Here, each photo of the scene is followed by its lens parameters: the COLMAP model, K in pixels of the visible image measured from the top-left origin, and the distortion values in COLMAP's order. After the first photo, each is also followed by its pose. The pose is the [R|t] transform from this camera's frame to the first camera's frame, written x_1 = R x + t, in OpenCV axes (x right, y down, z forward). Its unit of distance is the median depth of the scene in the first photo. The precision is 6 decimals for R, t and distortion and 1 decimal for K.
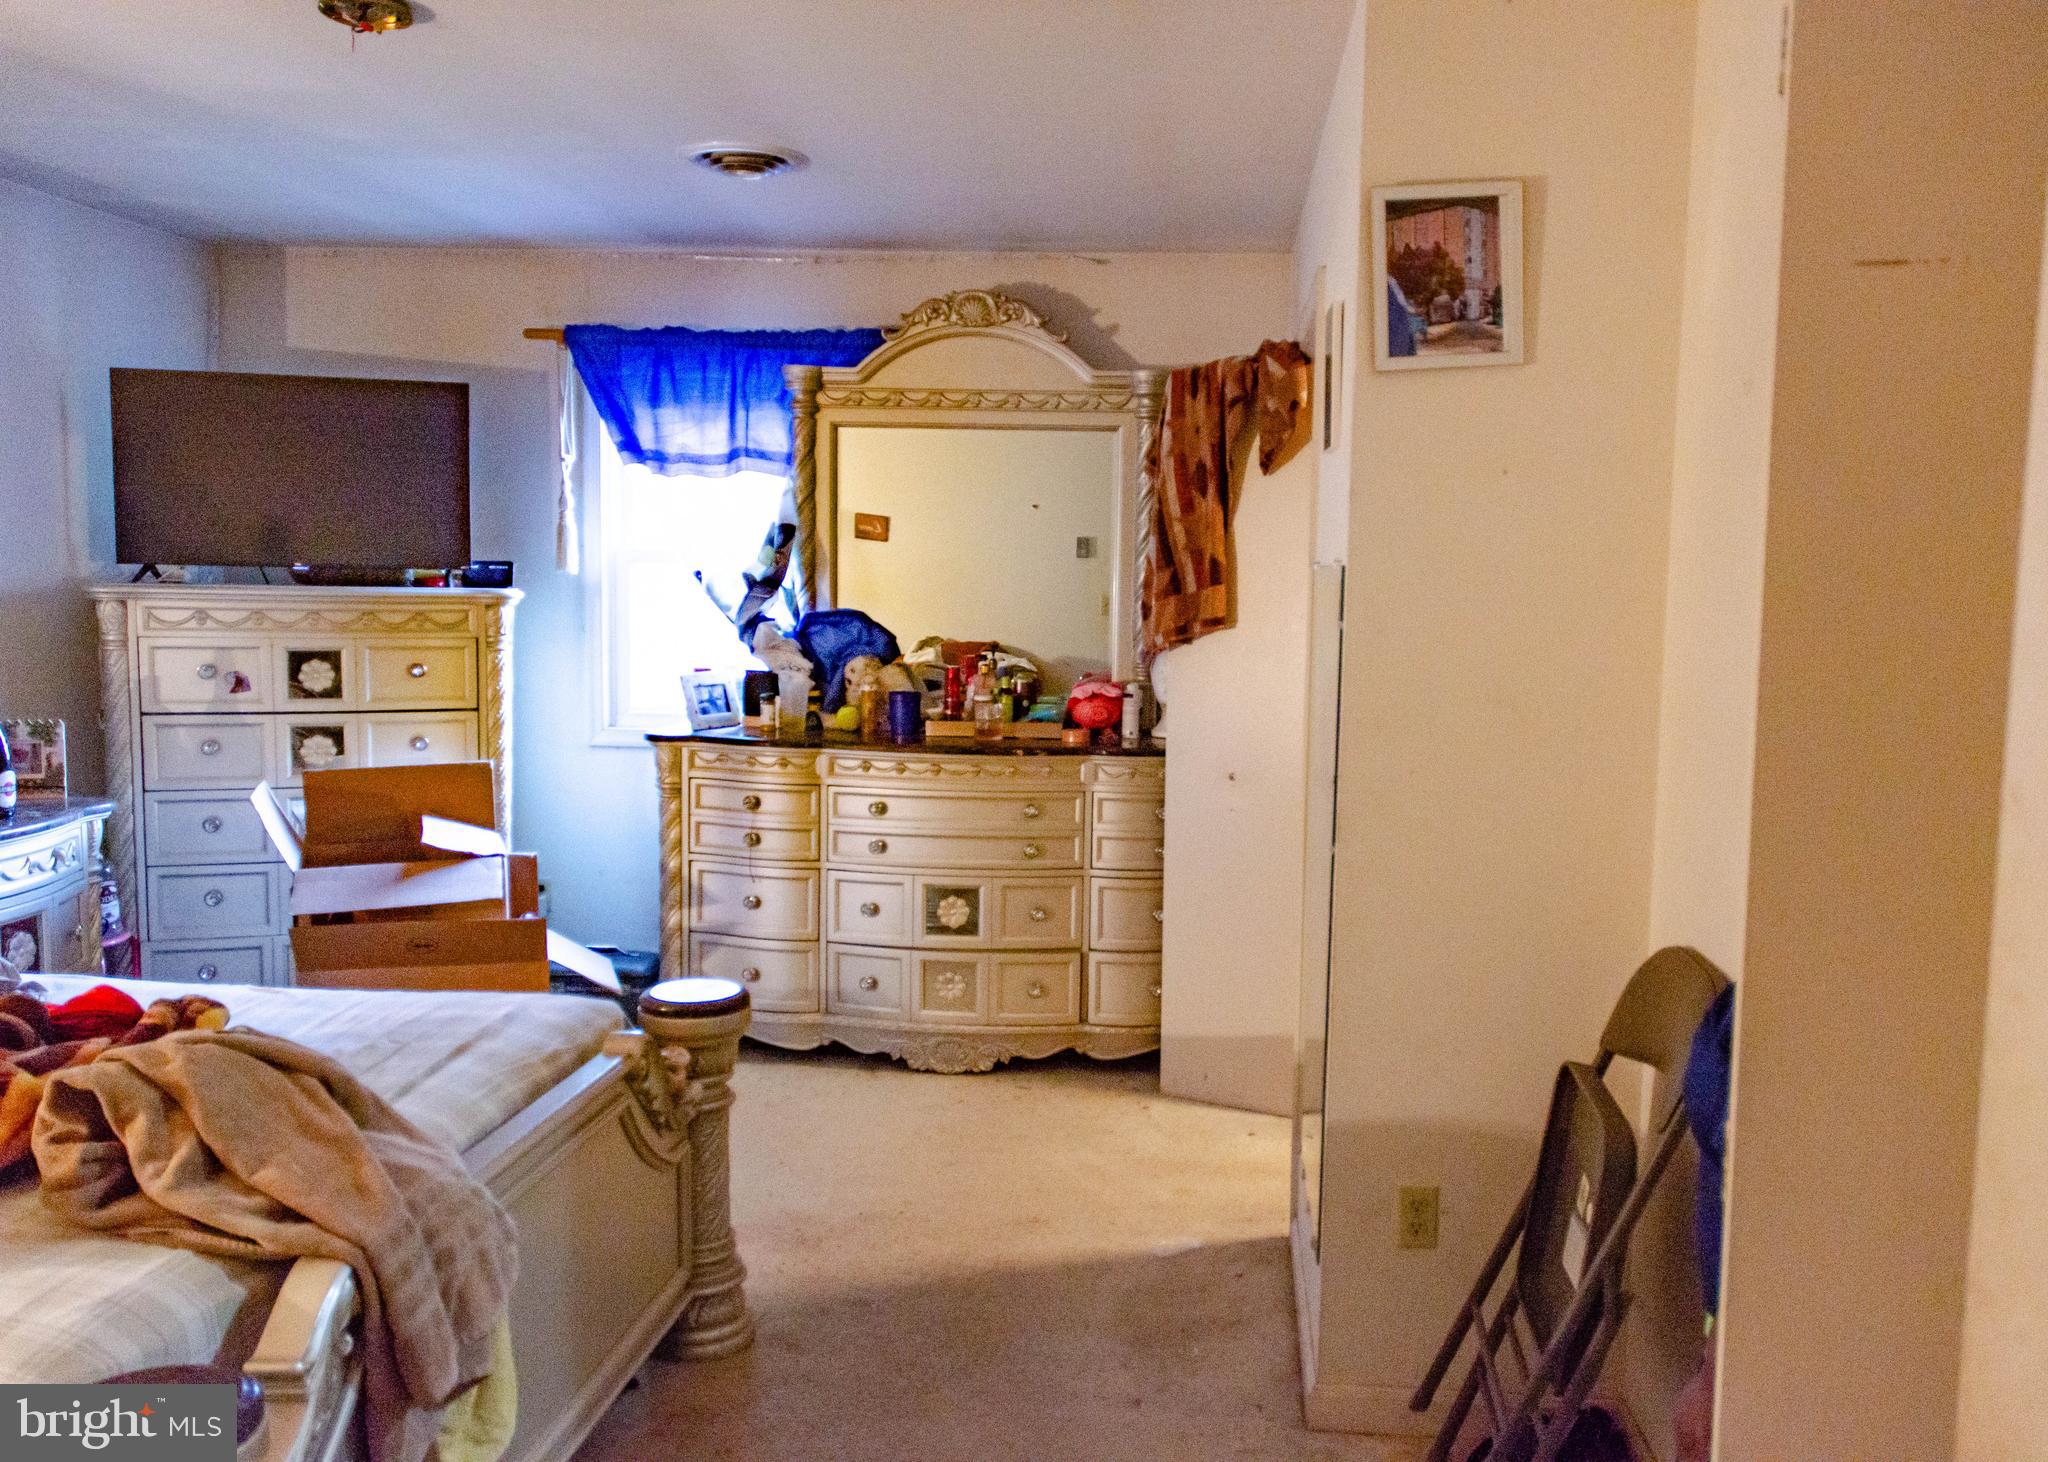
lens RADIAL K [[1647.7, 0, 1024.2], [0, 1647.7, 730.6], [0, 0, 1]] dist [-0.008065, 0.019162]
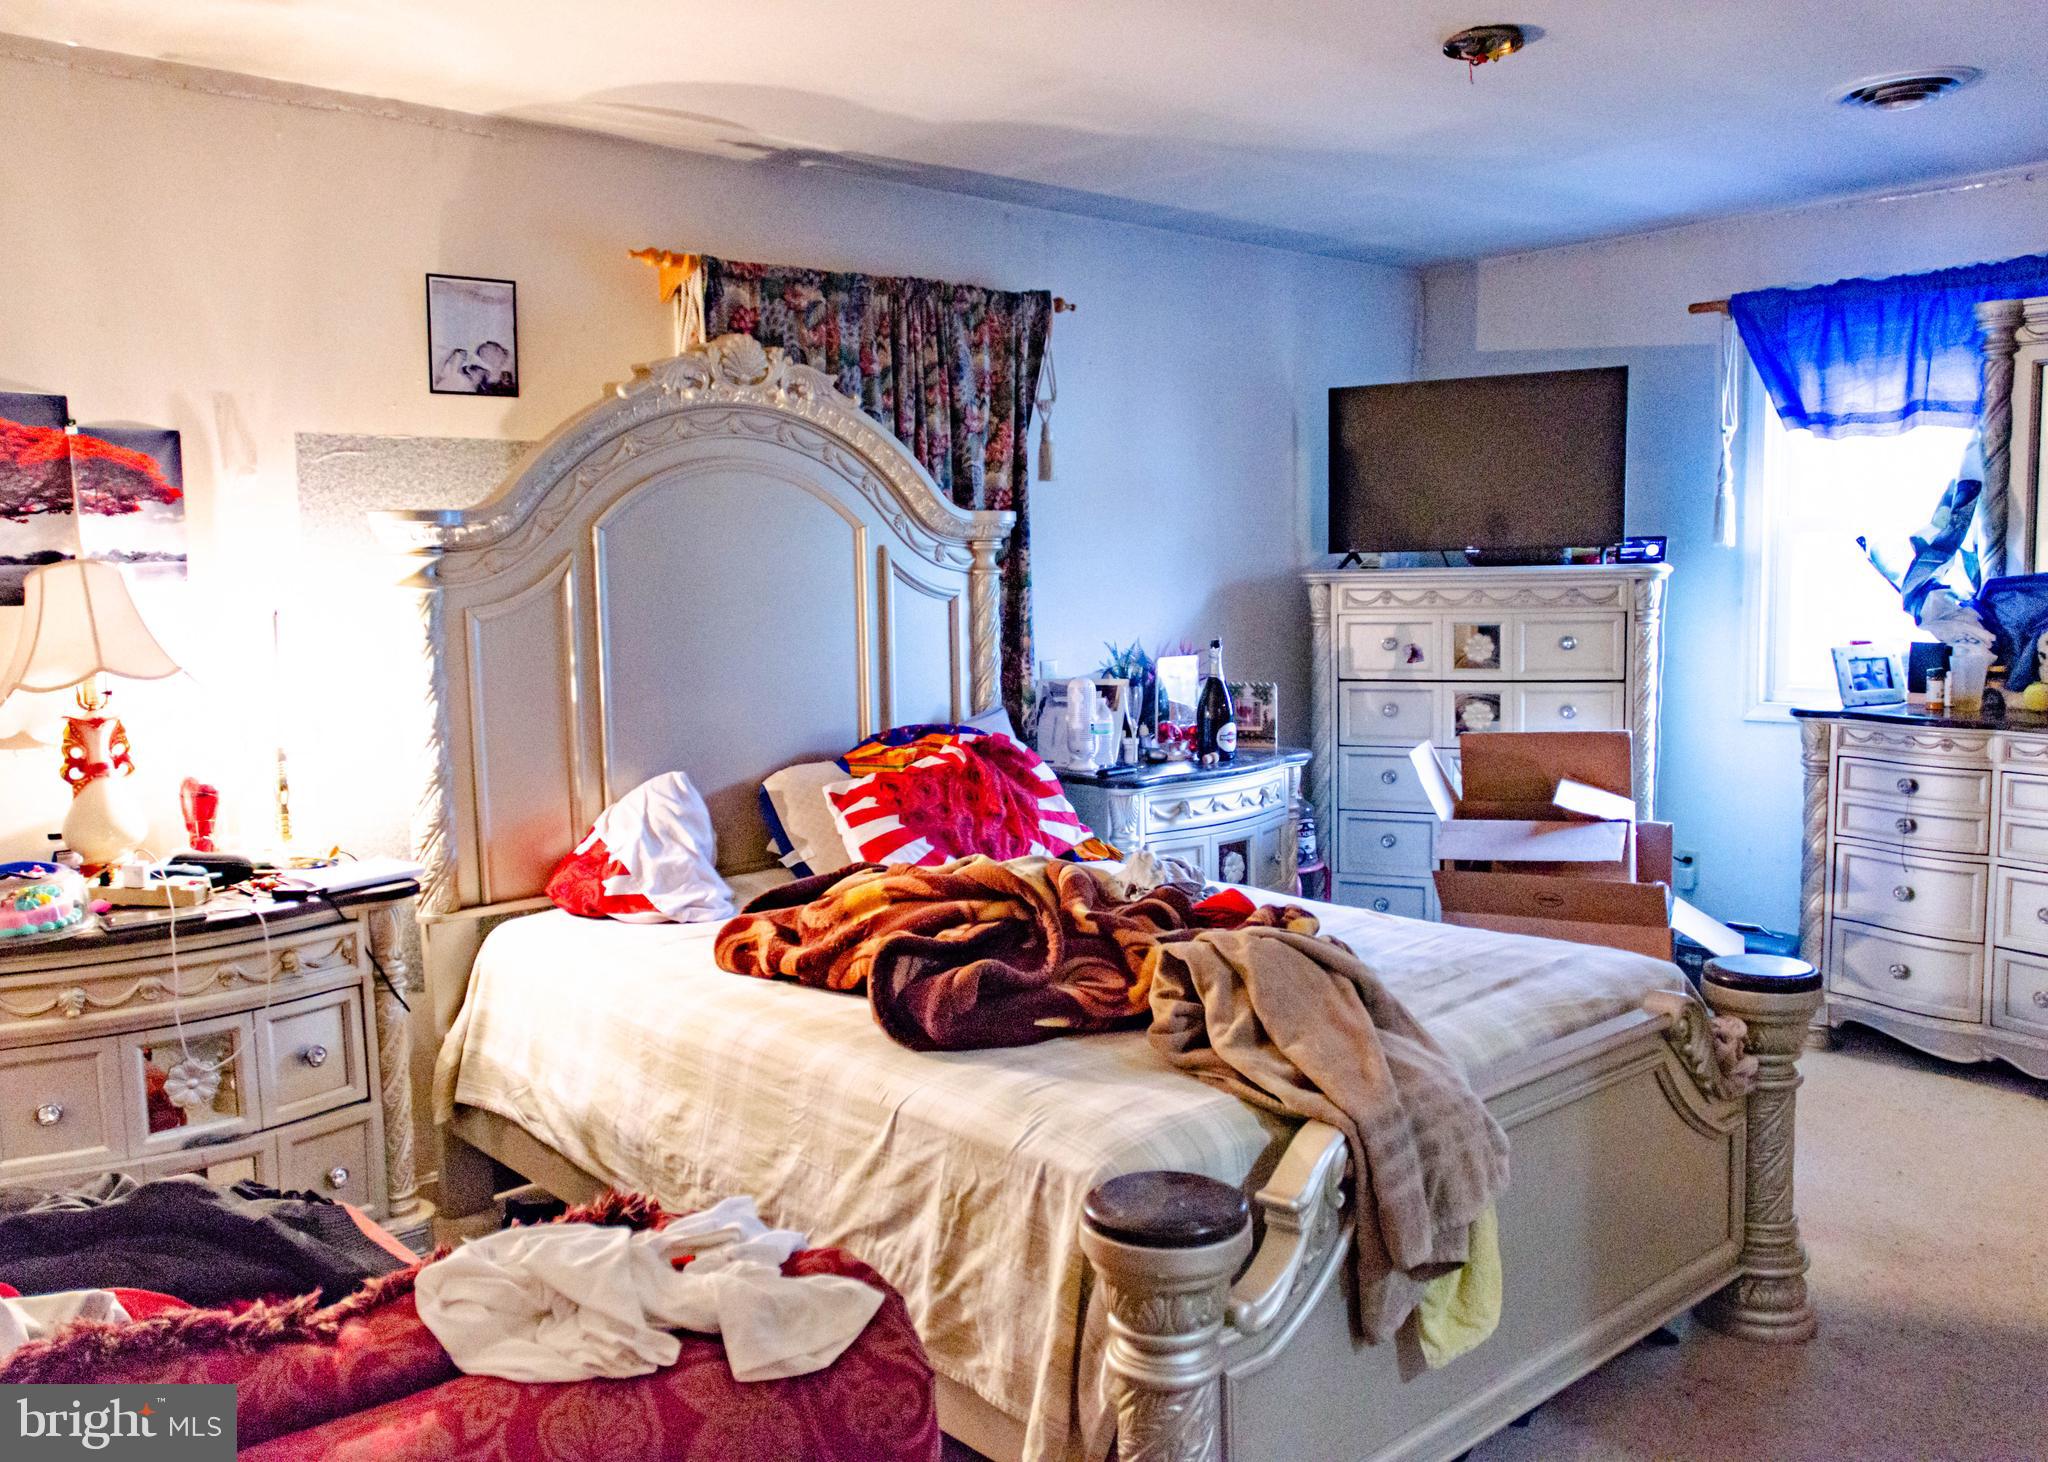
lens RADIAL K [[1647.7, 0, 1024.9], [0, 1647.7, 737.2], [0, 0, 1]] dist [-0.008065, 0.019162]
pose [[0.722567, 0.037873, -0.690262, 0.116793], [-0.028396, 0.999281, 0.025104, 0.007543], [0.690717, 0.001461, 0.723124, -0.009691]]
